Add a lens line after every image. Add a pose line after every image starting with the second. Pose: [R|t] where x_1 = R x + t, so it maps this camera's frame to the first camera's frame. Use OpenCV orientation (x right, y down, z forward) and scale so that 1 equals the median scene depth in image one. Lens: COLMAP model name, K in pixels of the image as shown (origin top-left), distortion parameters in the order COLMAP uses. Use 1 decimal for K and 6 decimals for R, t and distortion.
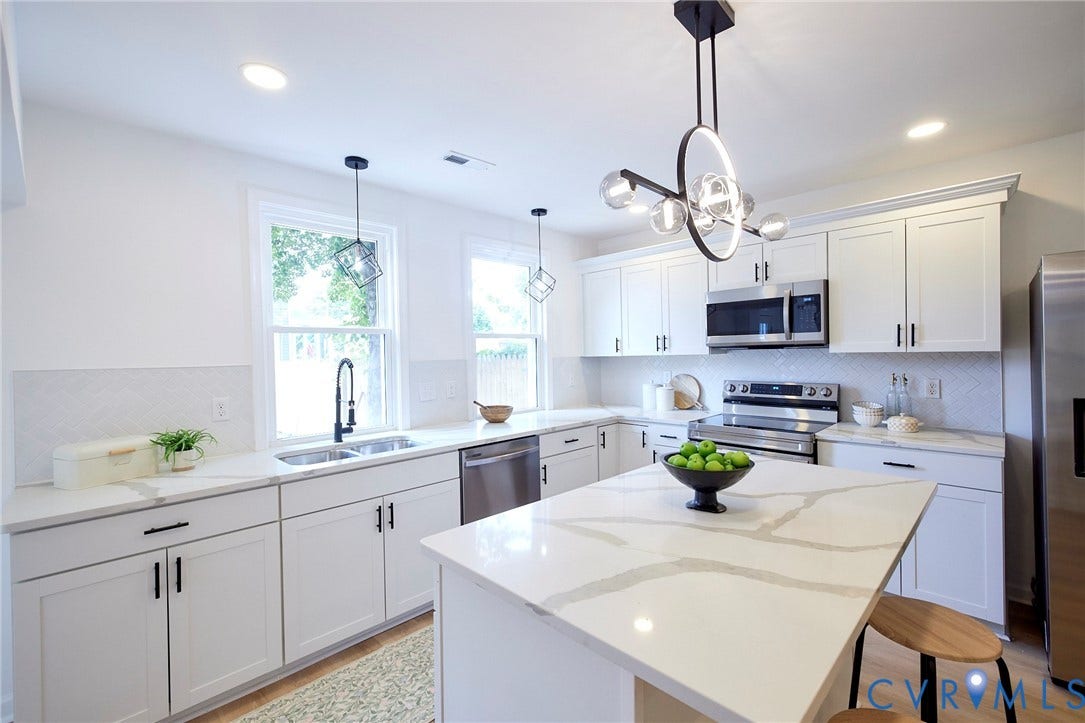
lens RADIAL K [[466.7, 0, 533.5], [0, 466.7, 356.5], [0, 0, 1]] dist [0.005676, -0.001178]
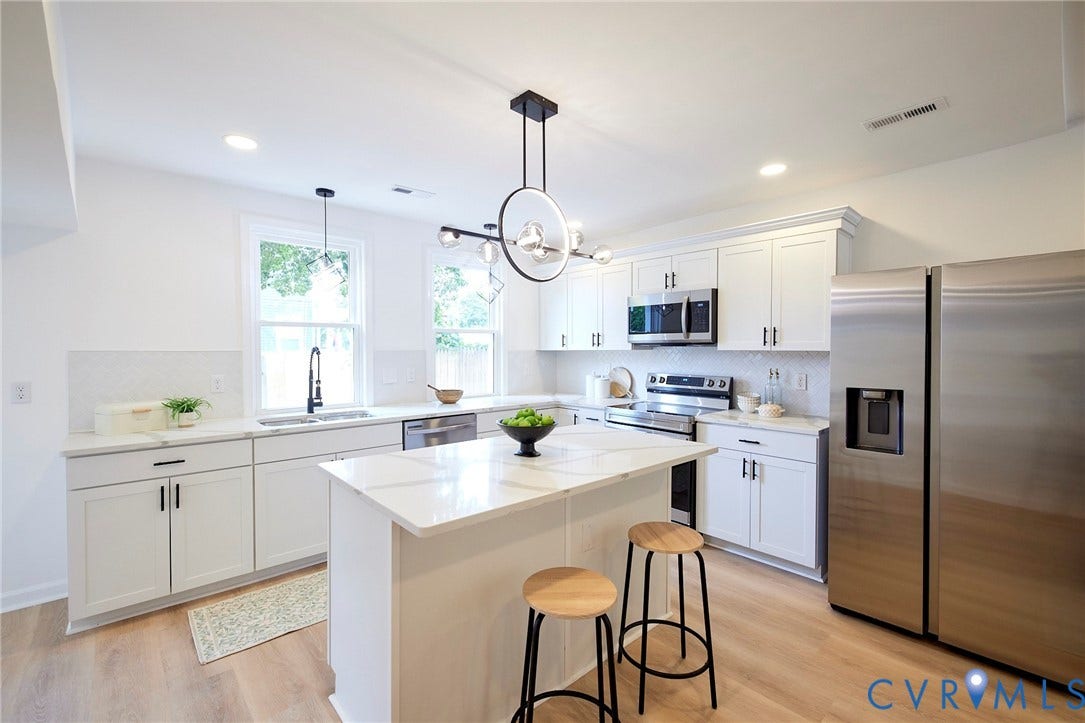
lens RADIAL K [[466.7, 0, 533.4], [0, 466.7, 356.2], [0, 0, 1]] dist [0.005676, -0.001178]
pose [[0.998439, 0.019552, -0.052328, 0.227113], [-0.018972, 0.999753, 0.011555, 0.002695], [0.052541, -0.010545, 0.998563, -0.209900]]
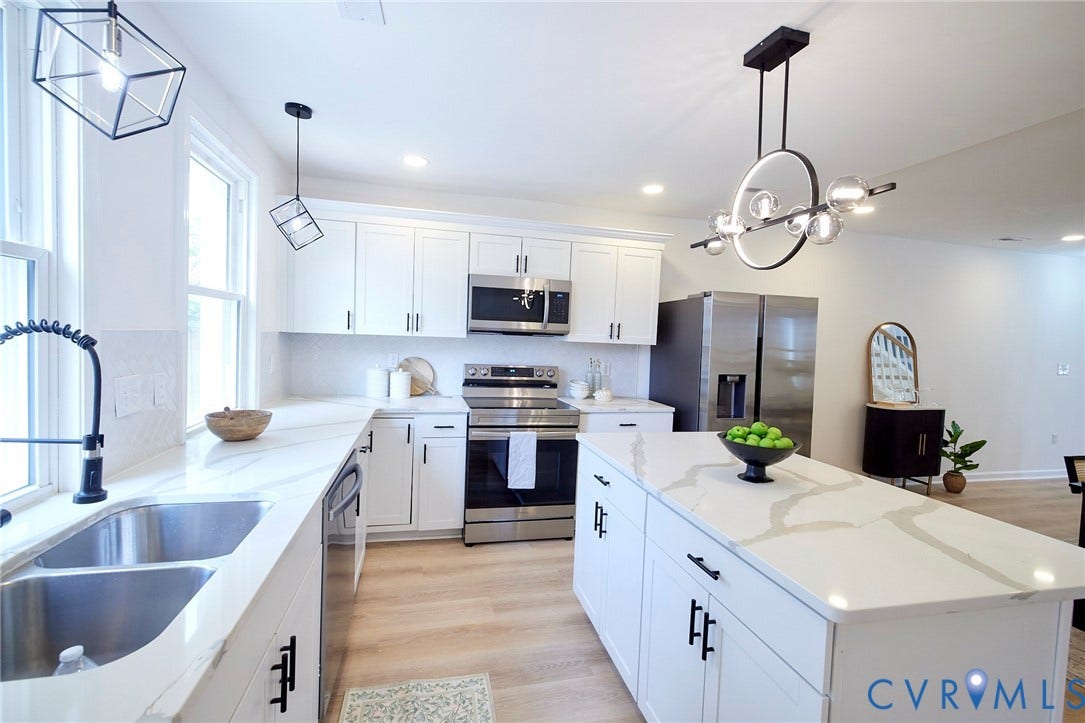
lens RADIAL K [[466.7, 0, 532.8], [0, 466.7, 358.2], [0, 0, 1]] dist [0.005676, -0.001178]
pose [[0.518563, -0.001533, 0.855038, -0.455743], [-0.042544, 0.998713, 0.027593, 0.006108], [-0.853980, -0.050686, 0.517831, 0.439585]]
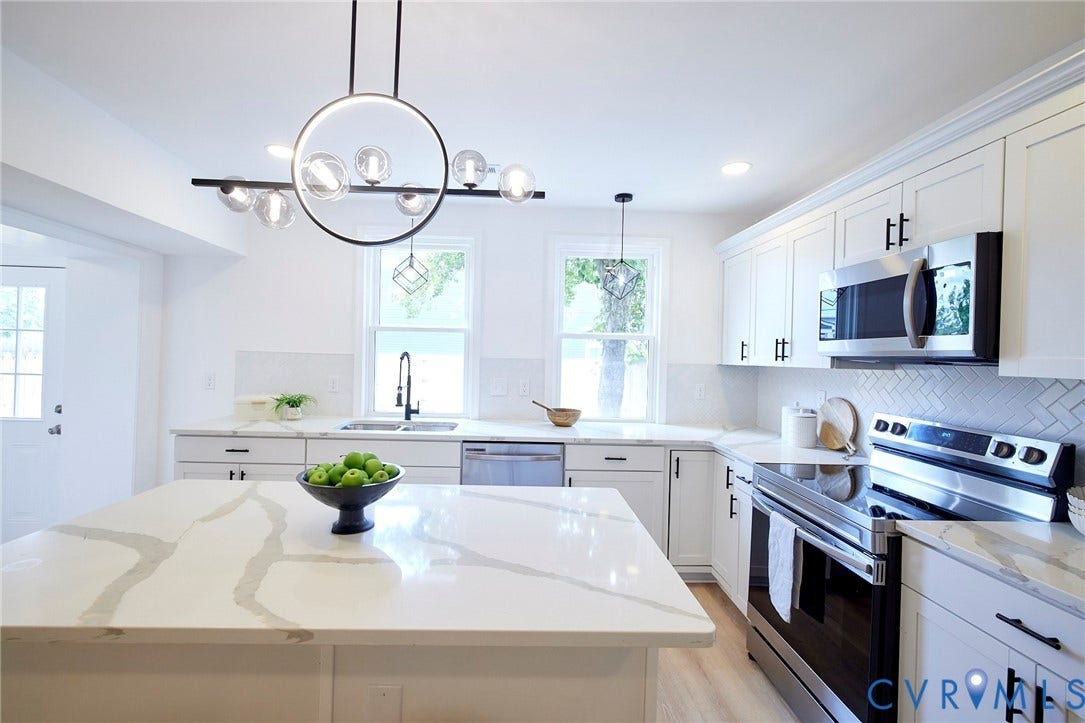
lens RADIAL K [[467.4, 0, 534.0], [0, 467.4, 355.5], [0, 0, 1]] dist [0.002279, 0.000737]
pose [[0.738672, 0.039633, -0.672899, 0.599762], [-0.044843, 0.998948, 0.009611, -0.012379], [0.672572, 0.023076, 0.739672, 0.283336]]
